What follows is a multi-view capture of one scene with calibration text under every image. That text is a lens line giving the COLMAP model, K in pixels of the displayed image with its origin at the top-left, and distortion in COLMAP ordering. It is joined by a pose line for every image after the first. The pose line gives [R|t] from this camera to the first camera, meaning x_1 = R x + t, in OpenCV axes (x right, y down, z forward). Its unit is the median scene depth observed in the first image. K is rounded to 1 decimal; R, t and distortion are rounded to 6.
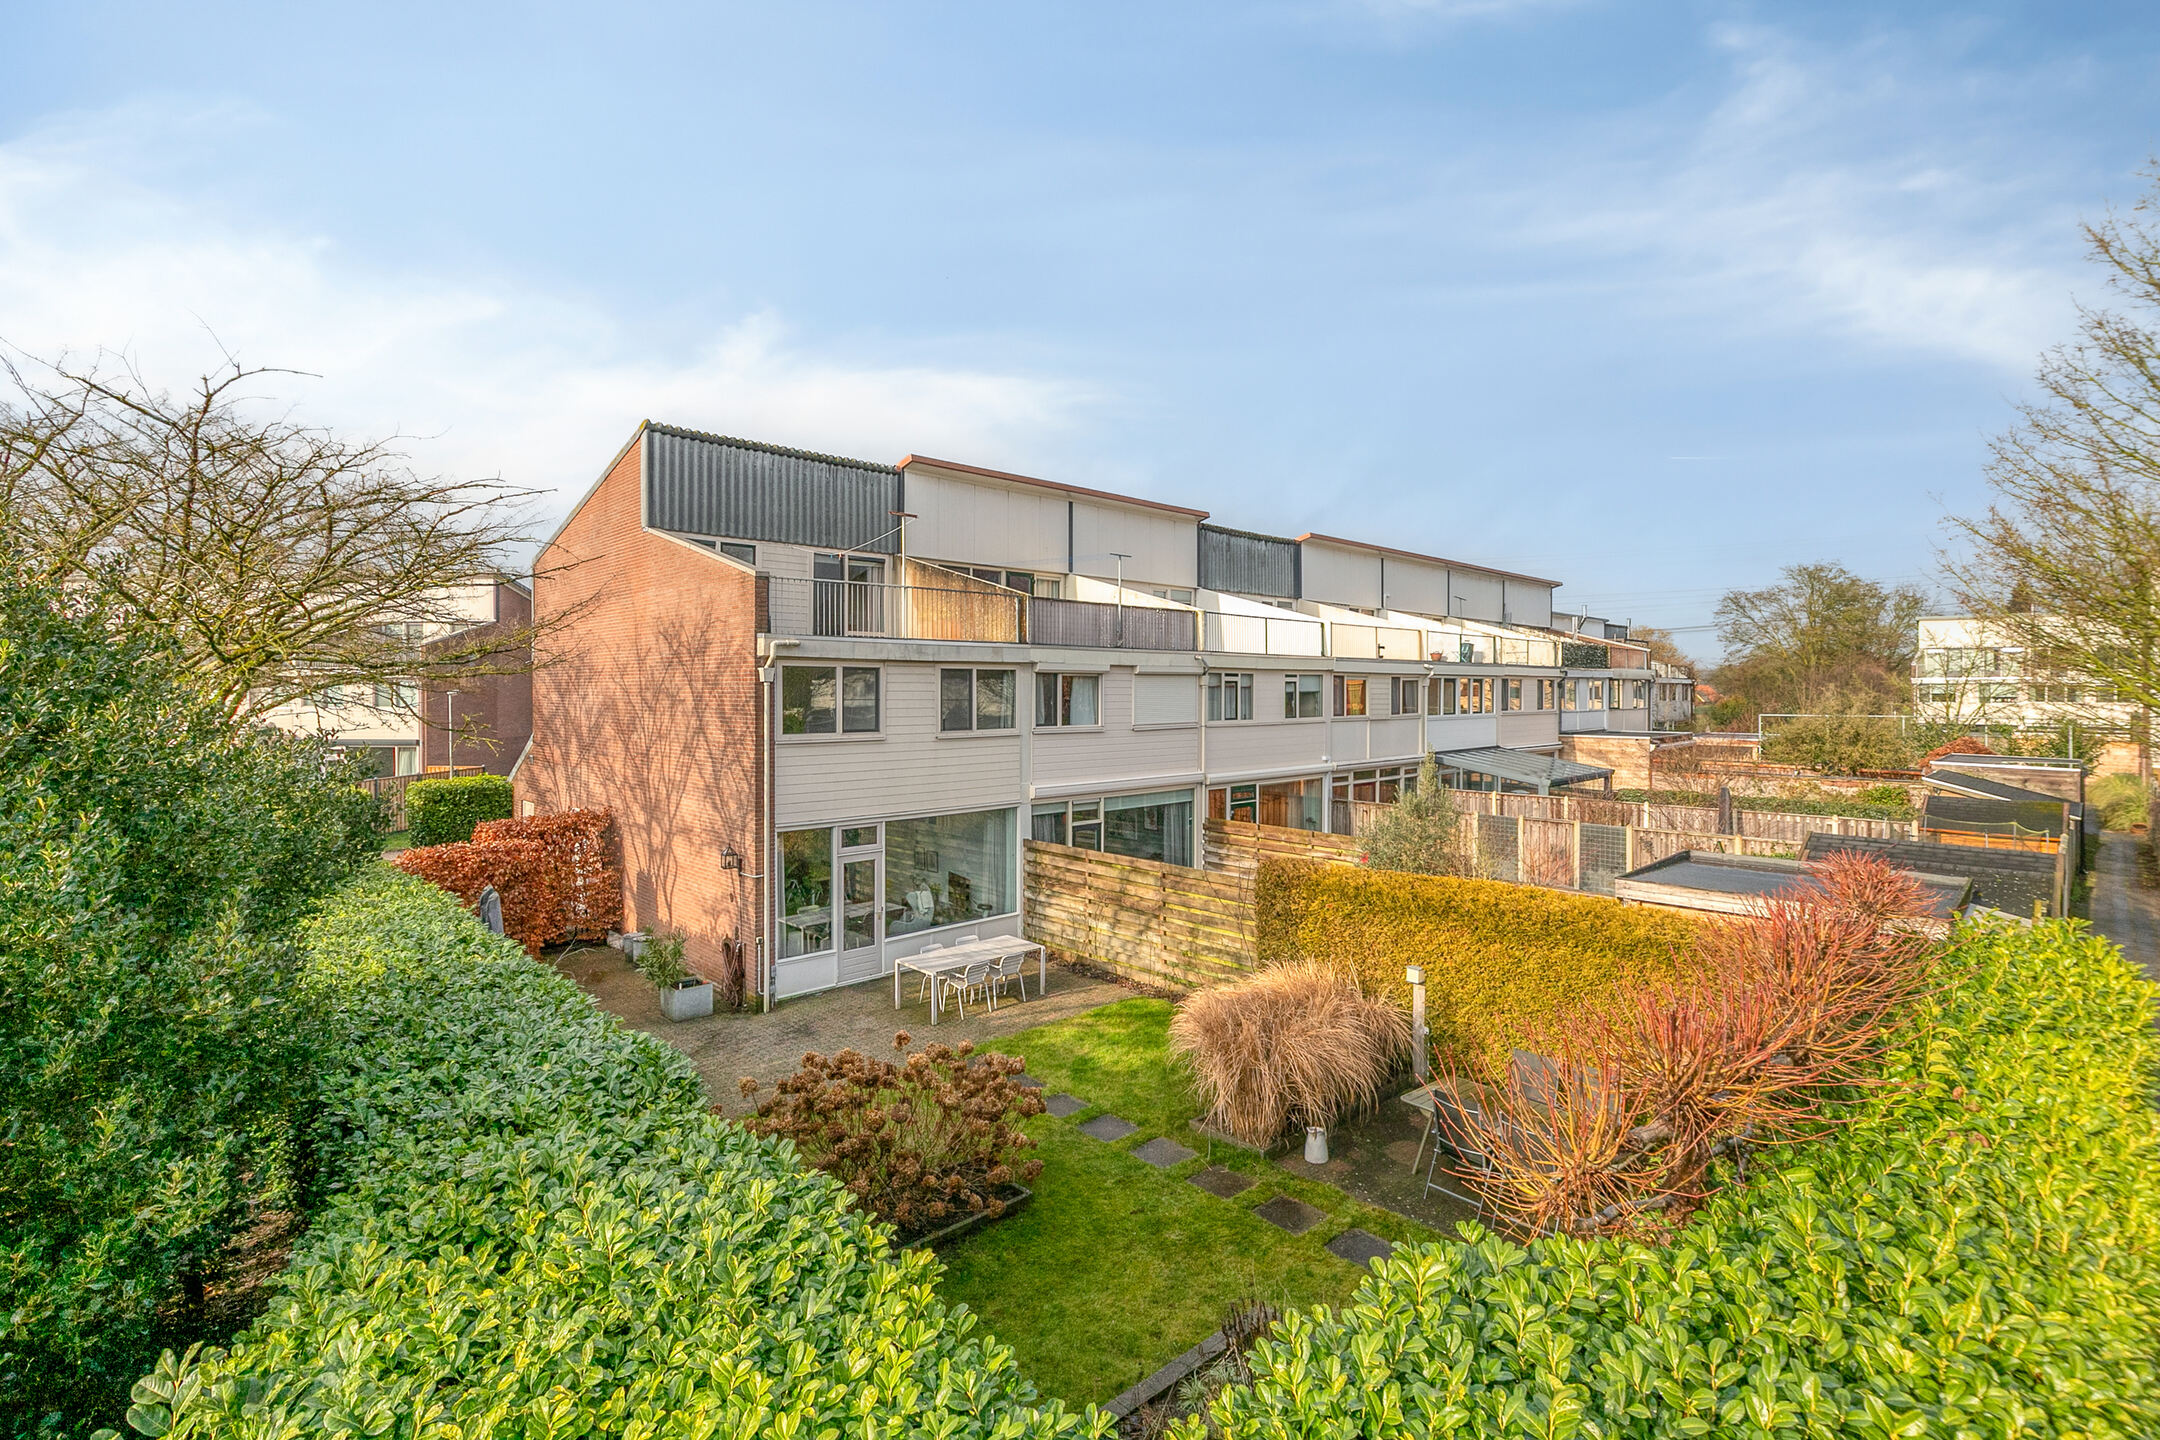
lens RADIAL K [[1049.2, 0, 1042.1], [0, 1049.2, 689.0], [0, 0, 1]] dist [-0.006240, 0.001323]
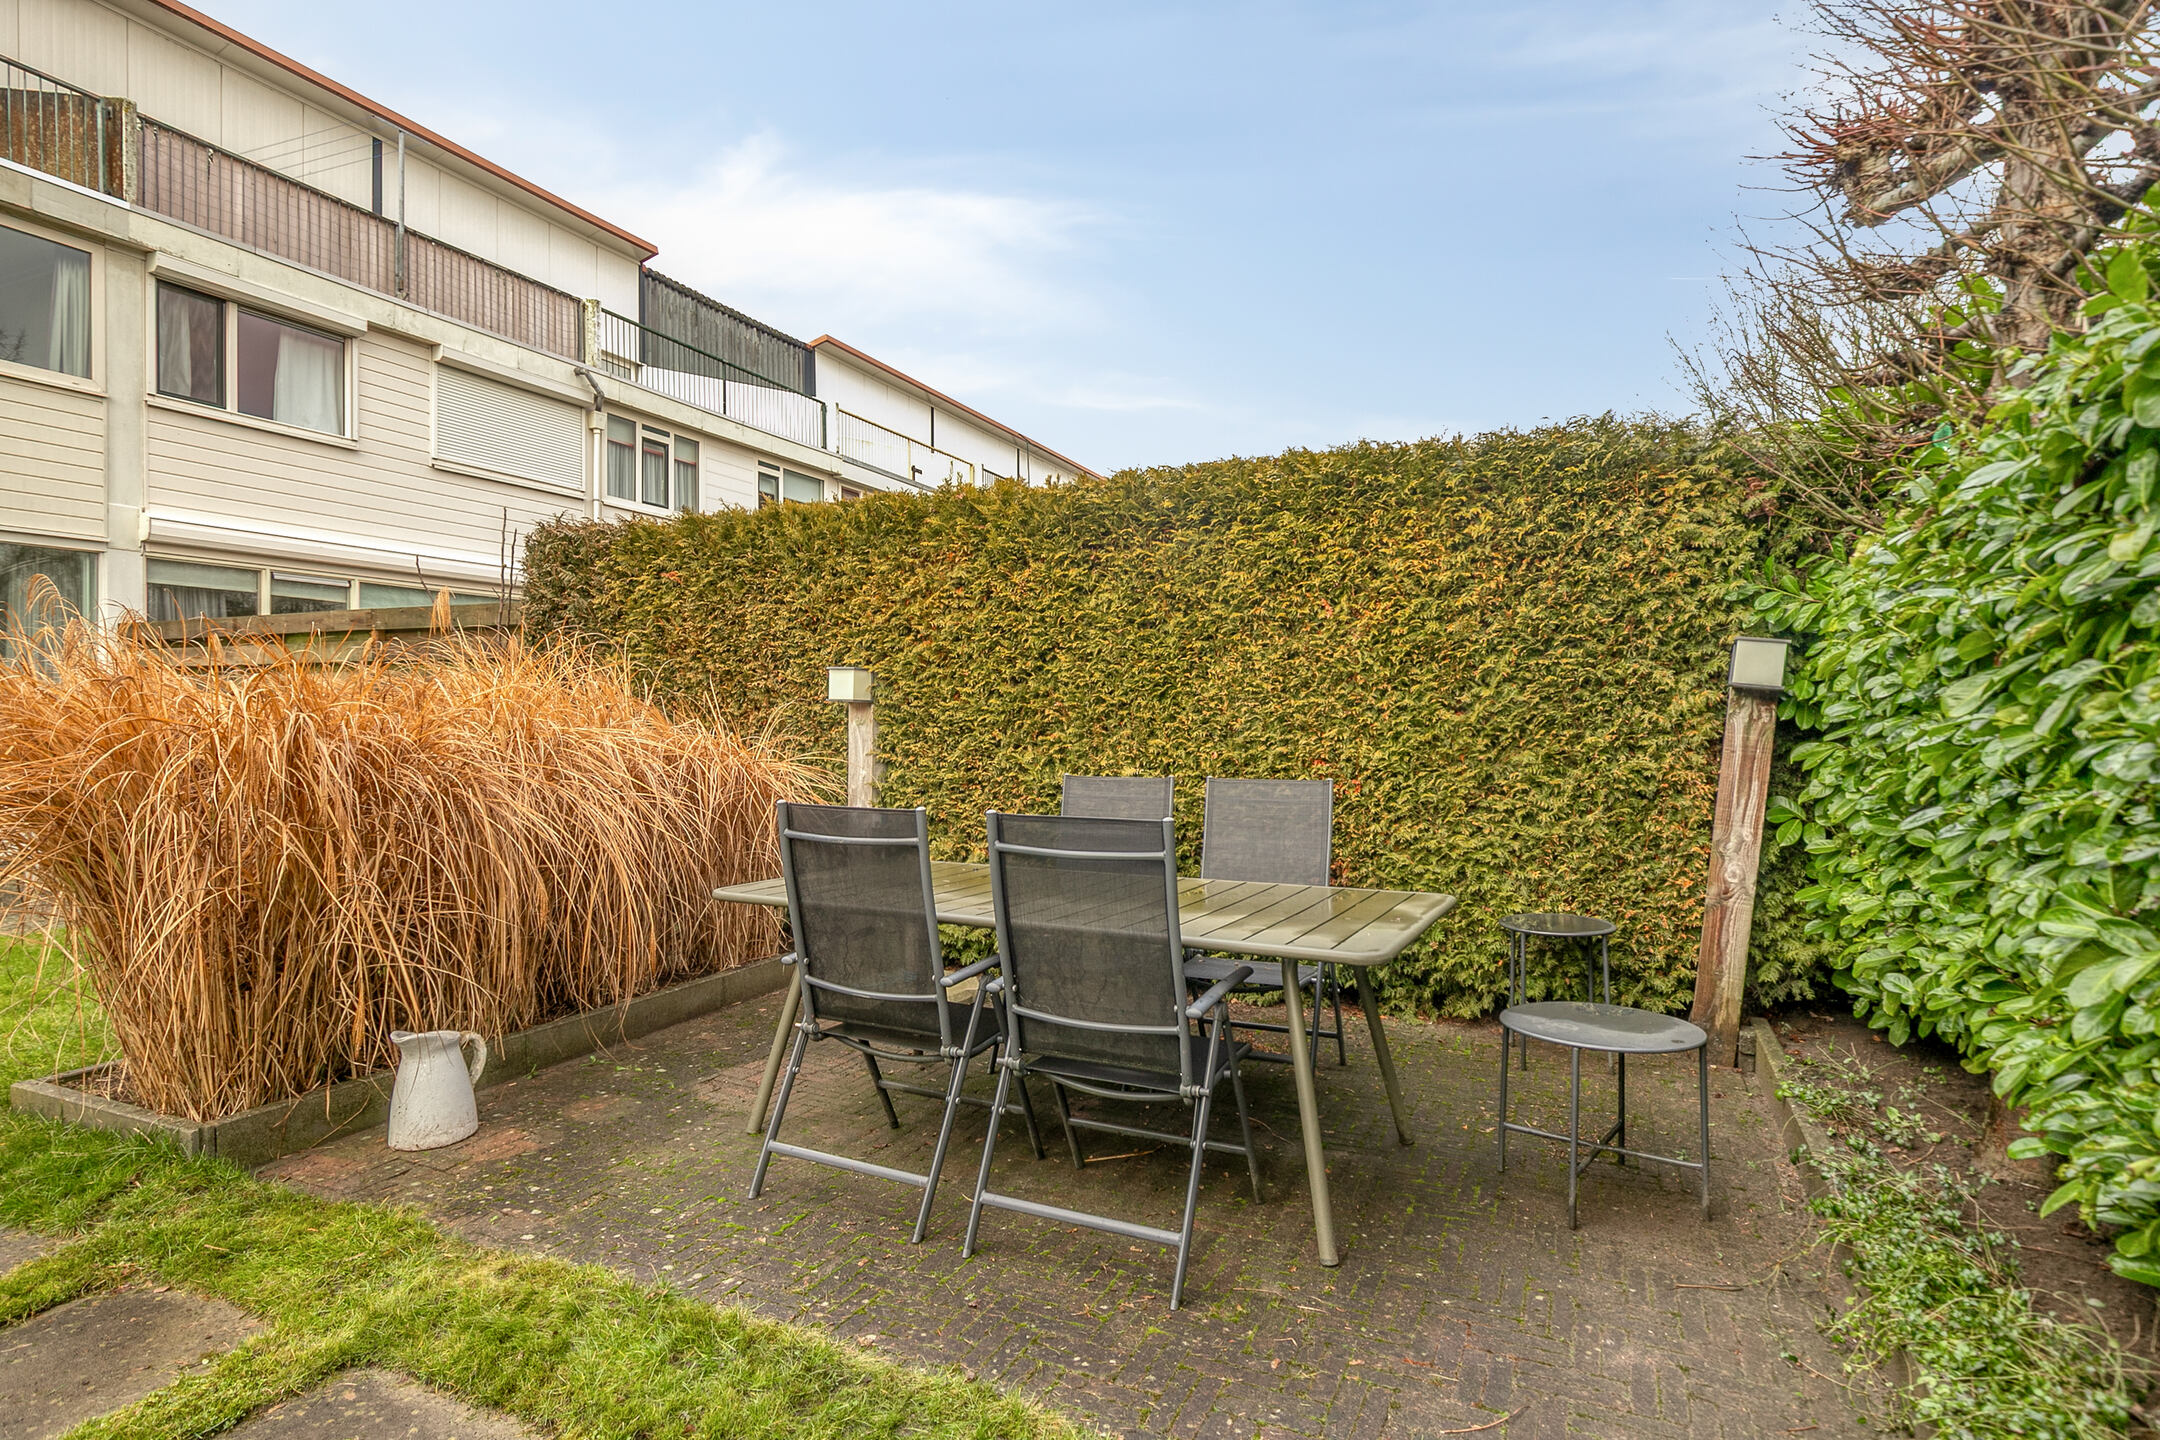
lens RADIAL K [[1129.1, 0, 1073.5], [0, 1129.1, 740.1], [0, 0, 1]] dist [-0.000515, 0.001235]
pose [[0.920457, -0.005198, 0.390809, 0.175987], [0.004883, 0.999986, 0.001799, 0.196585], [-0.390813, 0.000252, 0.920470, 0.372346]]
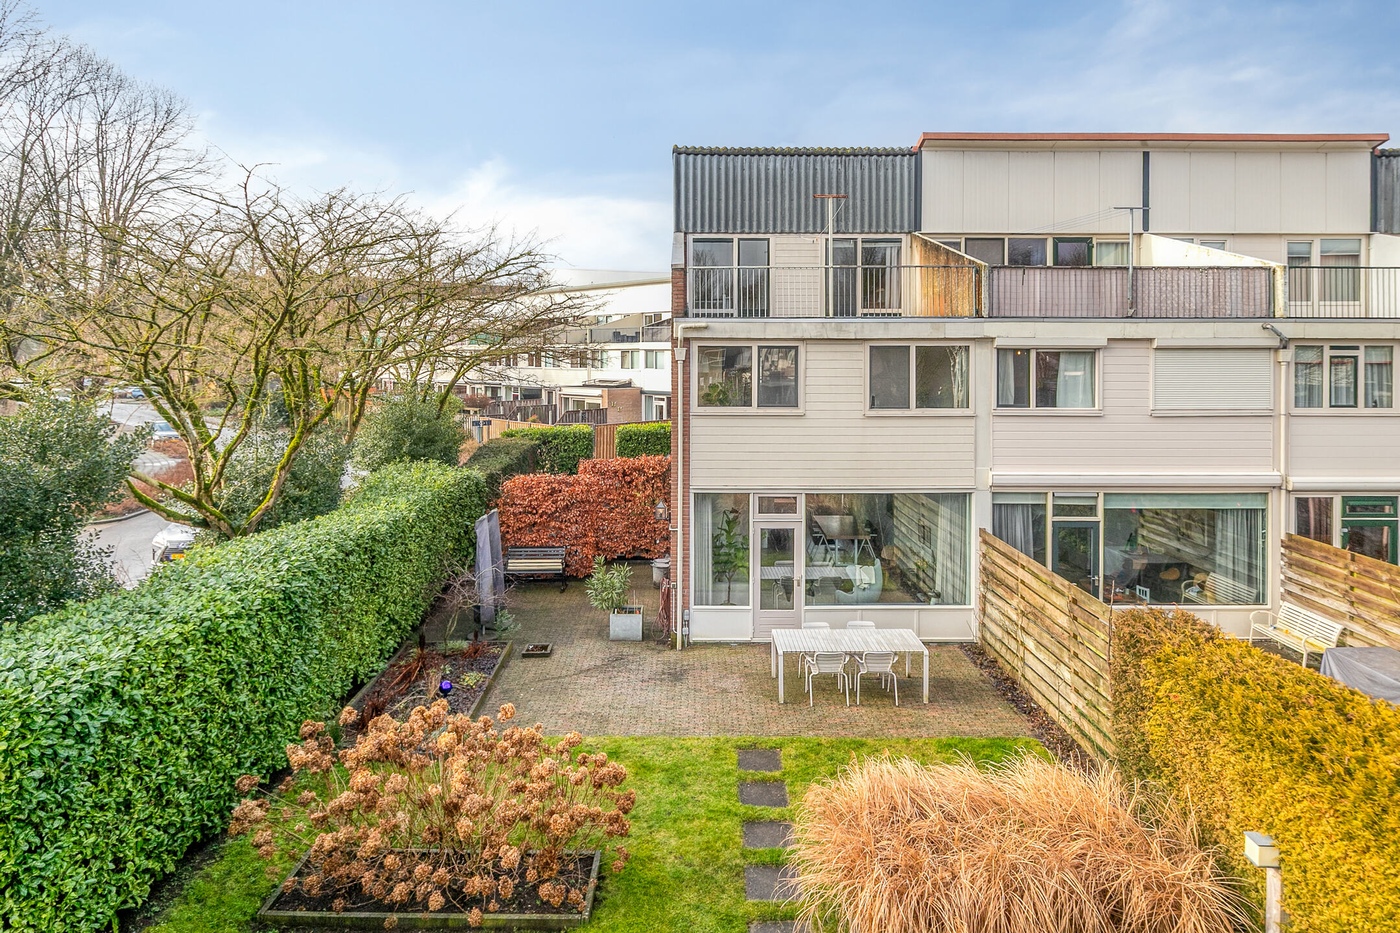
lens RADIAL K [[838.8, 0, 664.3], [0, 838.8, 356.6], [0, 0, 1]] dist [-0.006200, -0.000028]
pose [[0.717322, 0.001441, -0.696741, 0.297286], [0.000263, 0.999997, 0.002339, -0.010157], [0.696742, -0.001861, 0.717319, 0.276386]]
